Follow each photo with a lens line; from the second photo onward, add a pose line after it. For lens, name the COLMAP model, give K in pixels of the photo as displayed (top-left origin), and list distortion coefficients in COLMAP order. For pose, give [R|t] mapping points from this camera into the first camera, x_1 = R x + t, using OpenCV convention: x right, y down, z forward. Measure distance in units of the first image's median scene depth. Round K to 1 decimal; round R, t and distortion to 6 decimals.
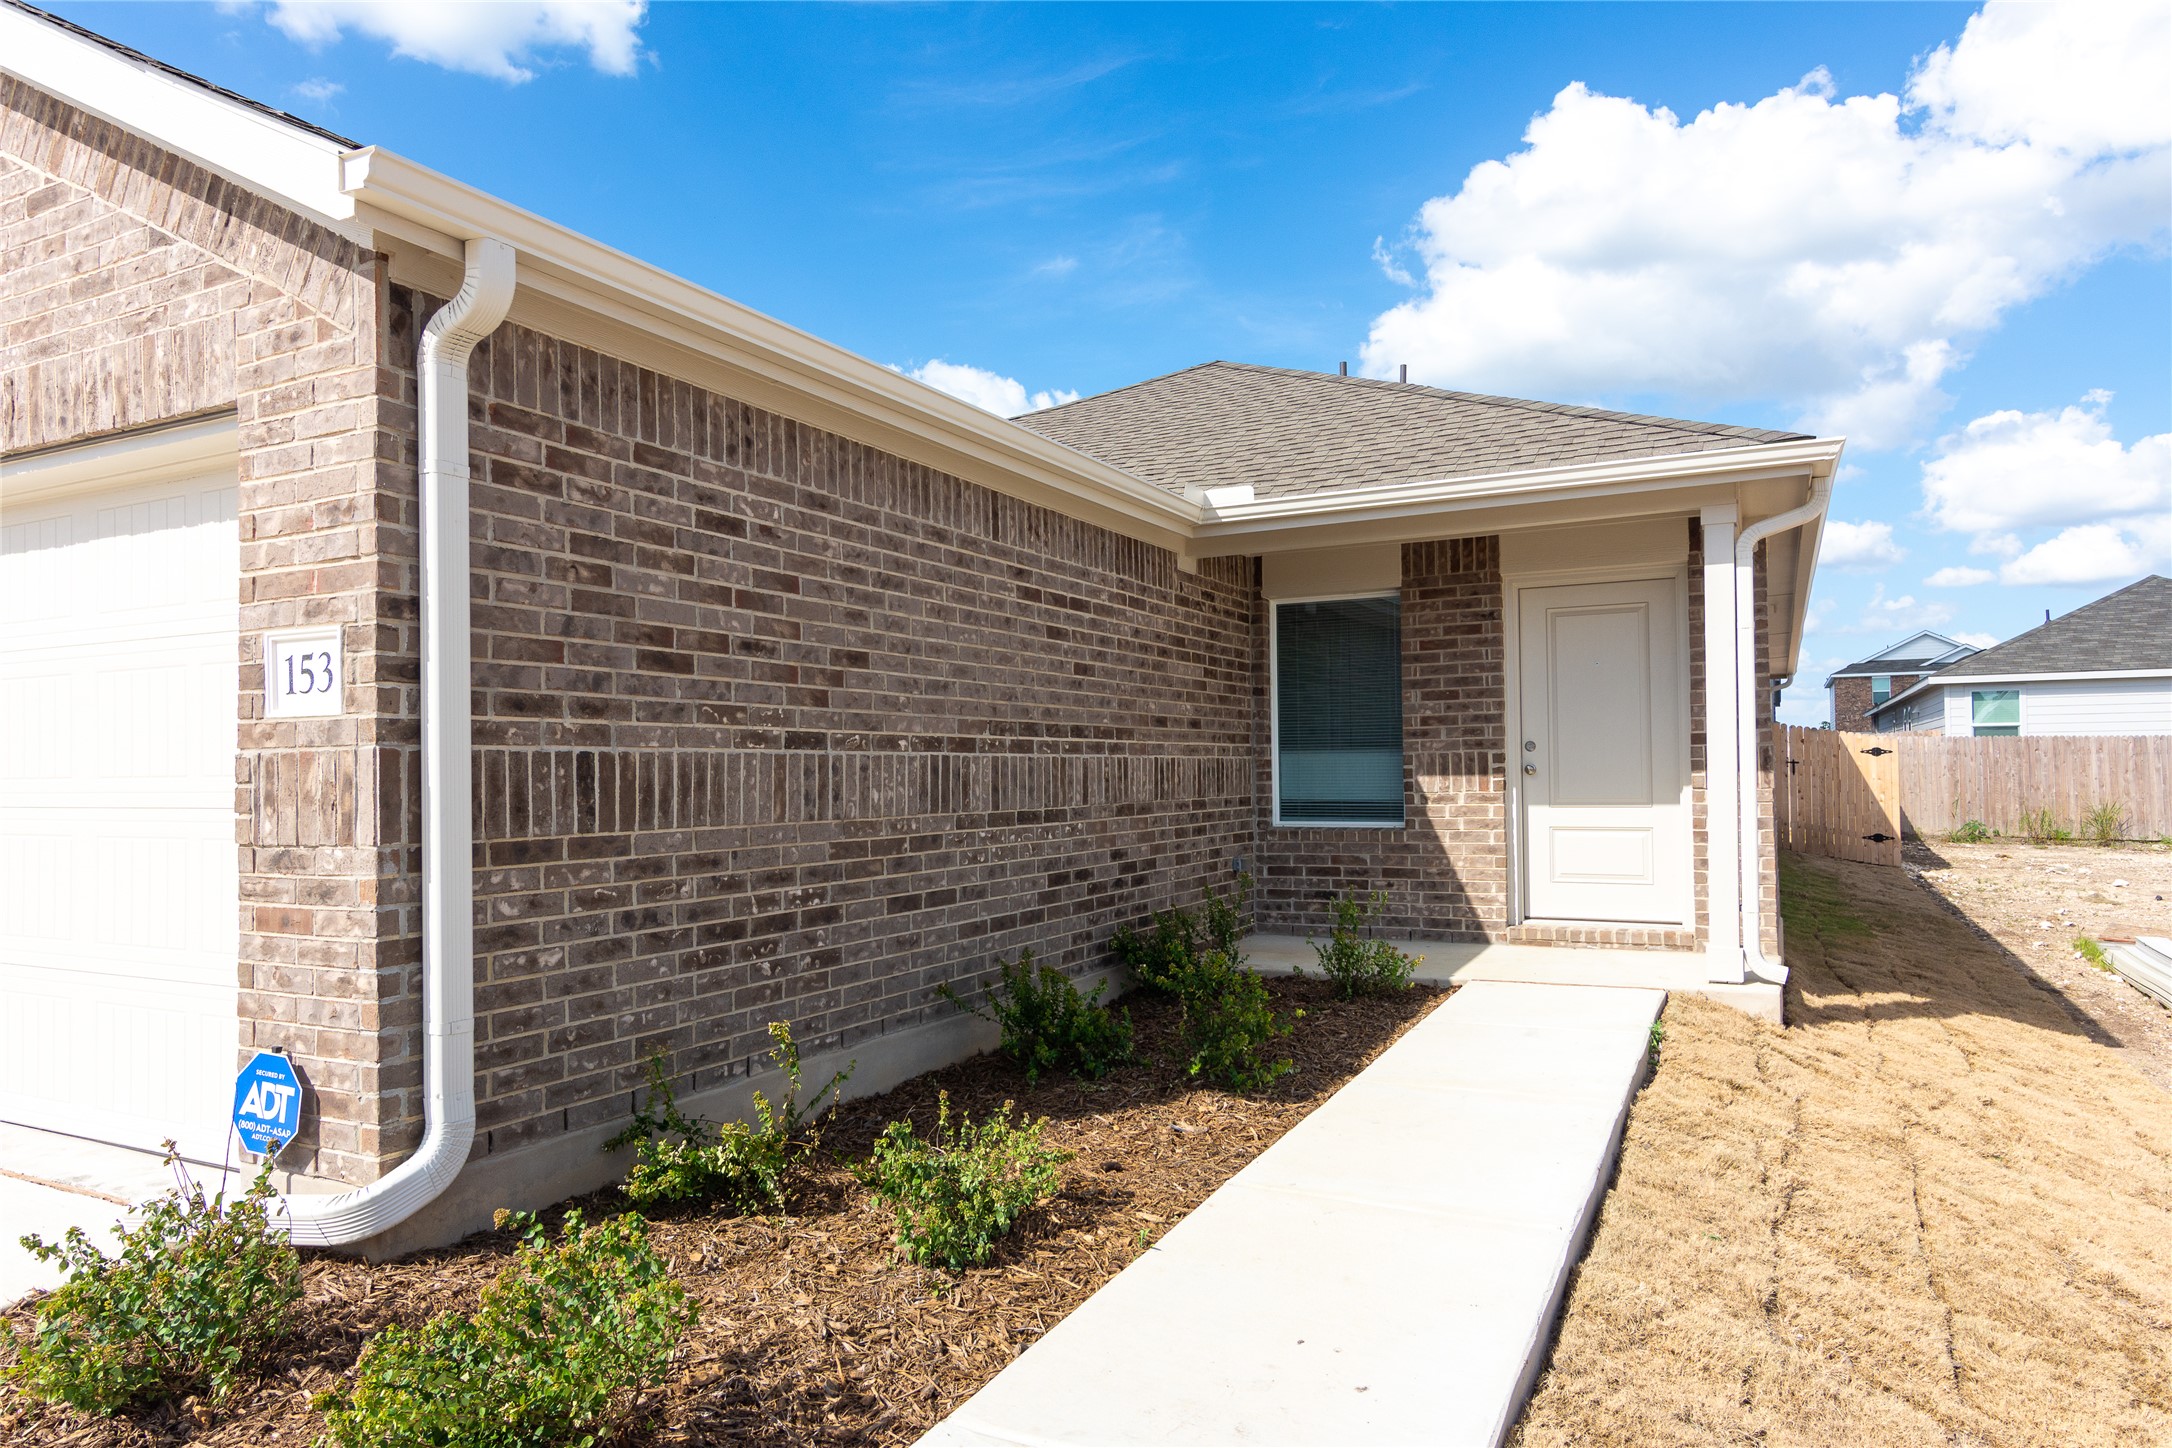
lens RADIAL K [[1311.0, 0, 1111.4], [0, 1311.0, 752.4], [0, 0, 1]] dist [-0.010082, 0.014355]
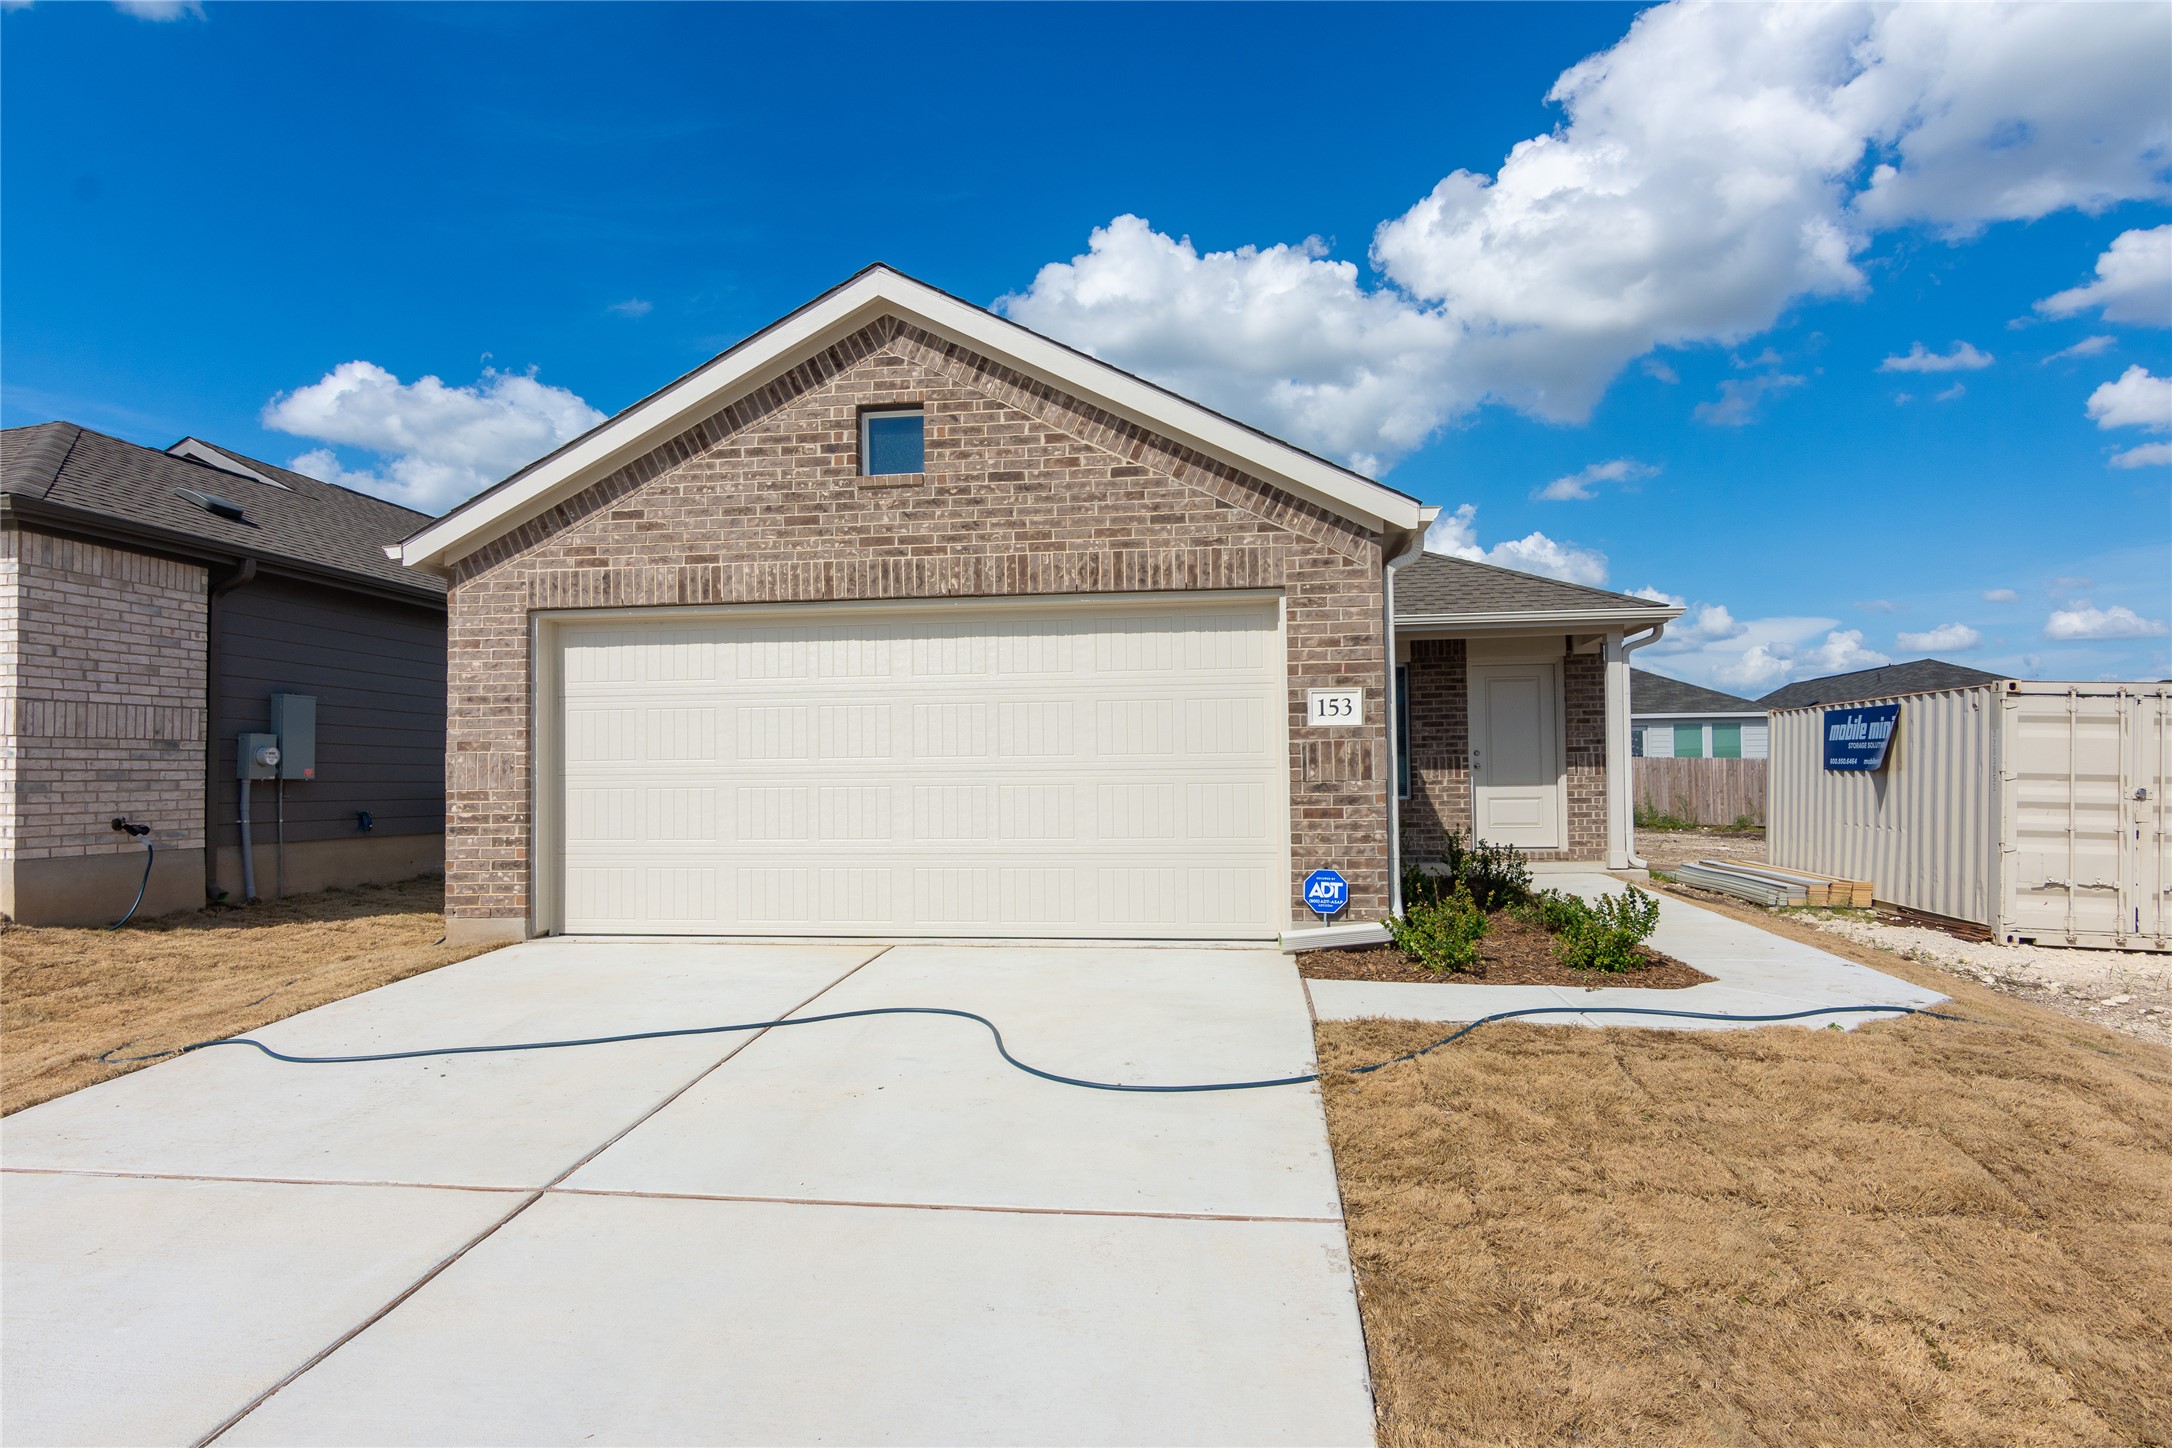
lens RADIAL K [[1208.7, 0, 1085.0], [0, 1208.7, 778.3], [0, 0, 1]] dist [0.002299, -0.000283]
pose [[0.940131, 0.001619, 0.340809, -0.841044], [-0.003144, 0.999987, 0.003923, 0.028204], [-0.340798, -0.004760, 0.940124, -0.418114]]
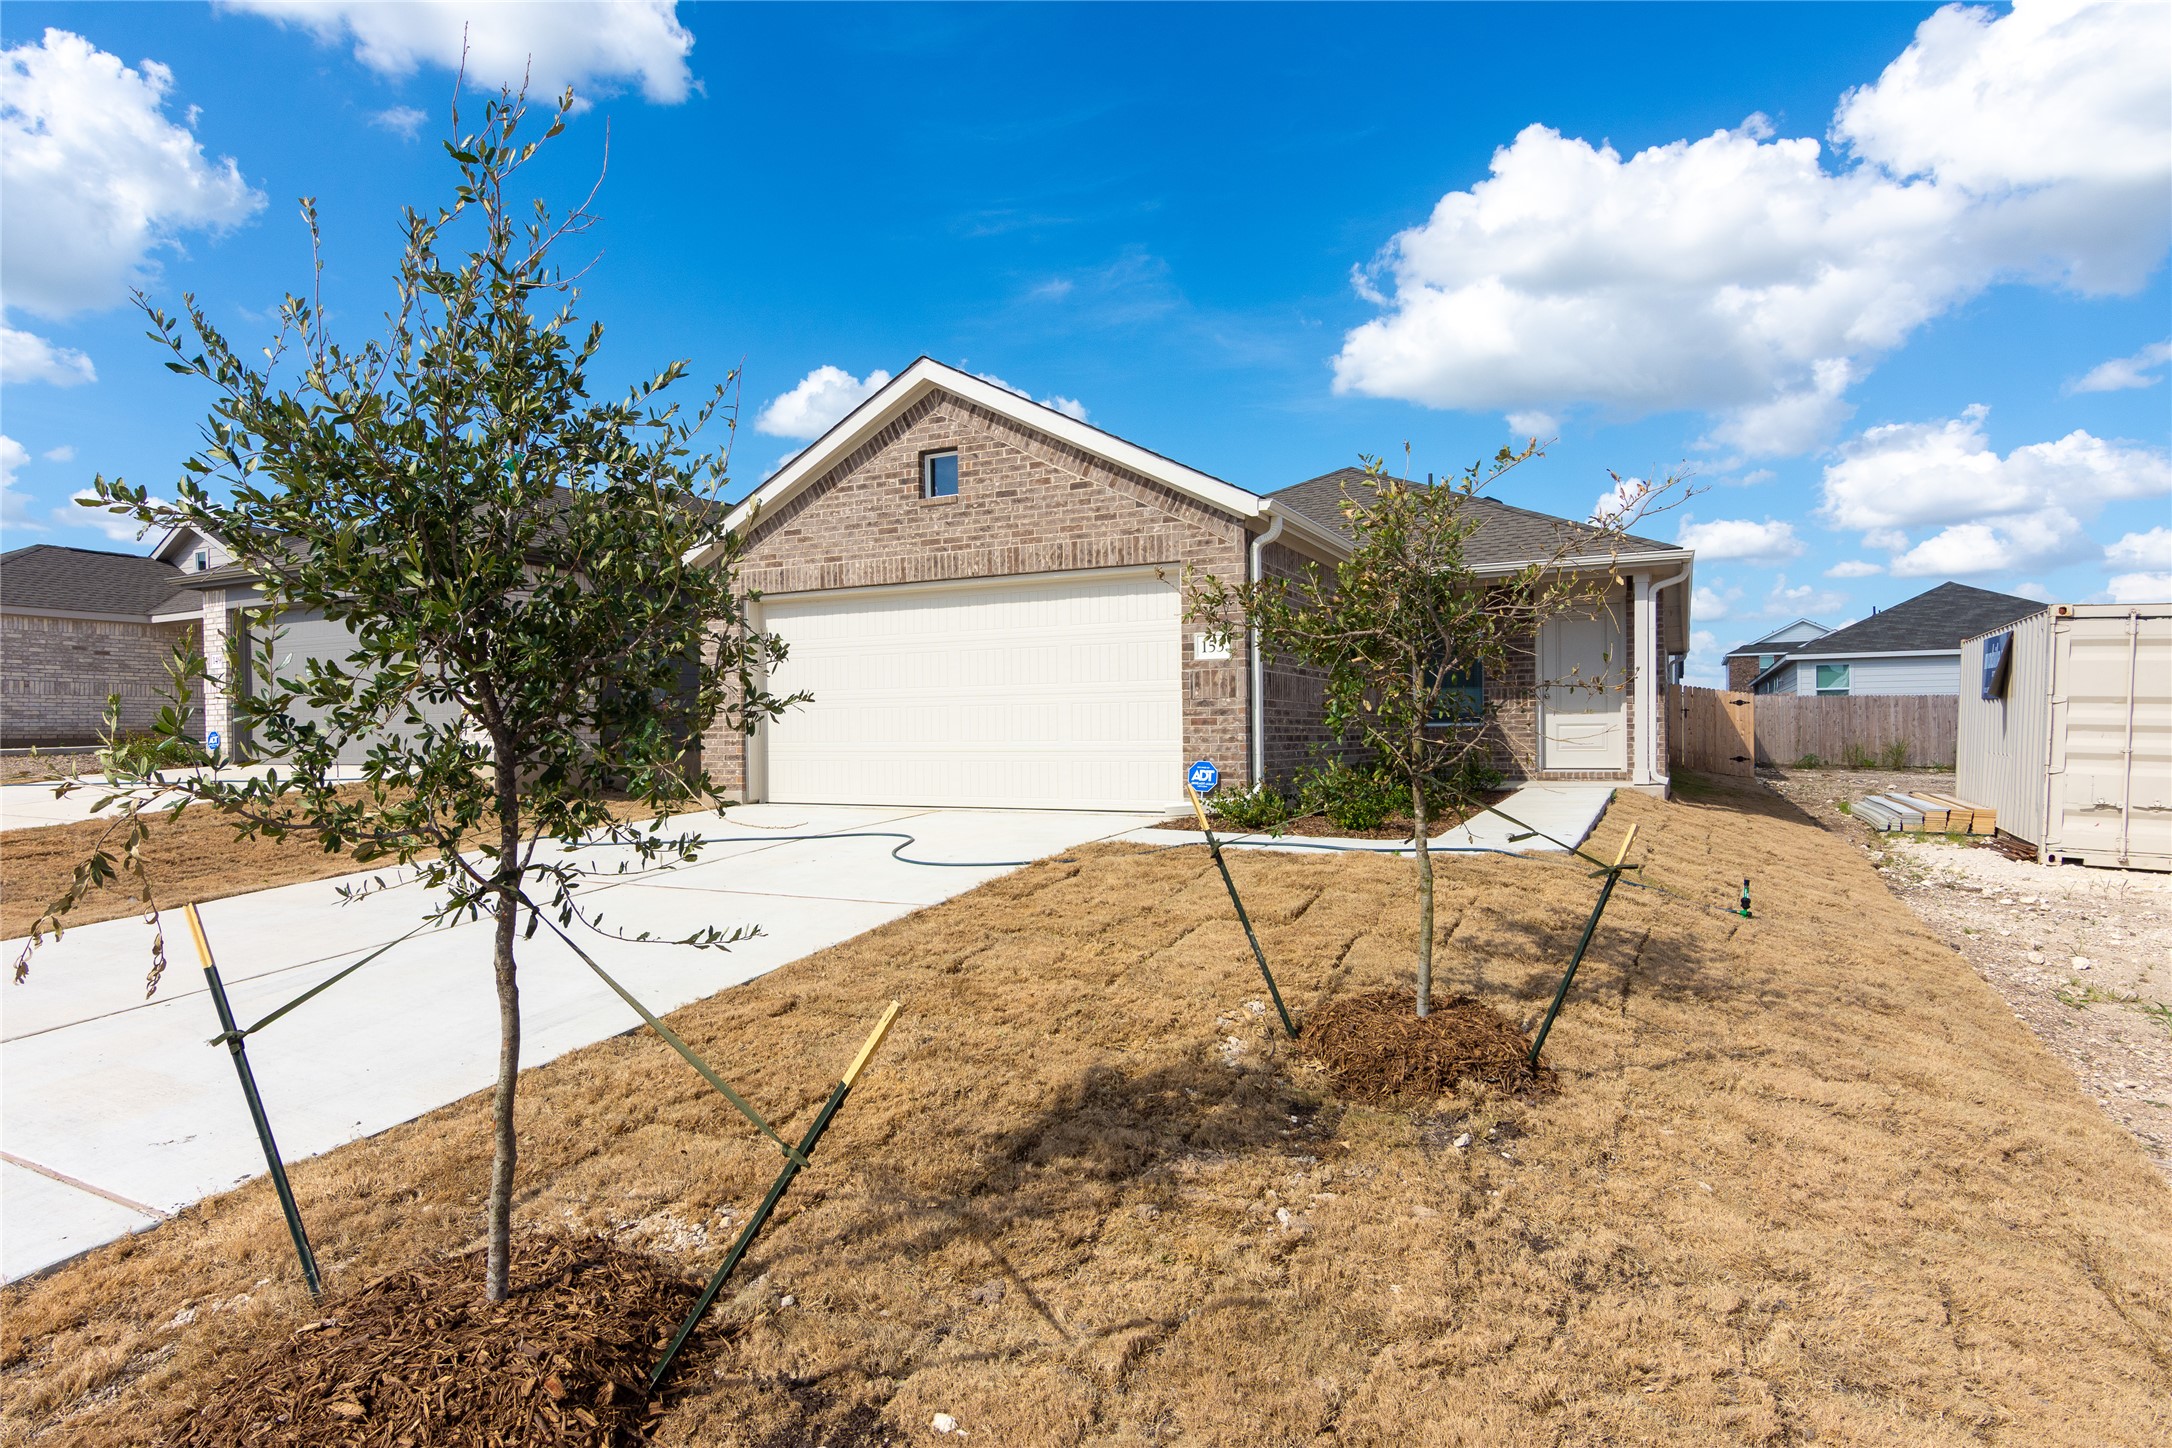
lens RADIAL K [[1208.7, 0, 1102.5], [0, 1208.7, 797.0], [0, 0, 1]] dist [0.002299, -0.000283]
pose [[0.999886, 0.000507, 0.015093, -0.445132], [-0.001393, 0.998272, 0.058738, 0.066355], [-0.015037, -0.058753, 0.998159, -0.975362]]
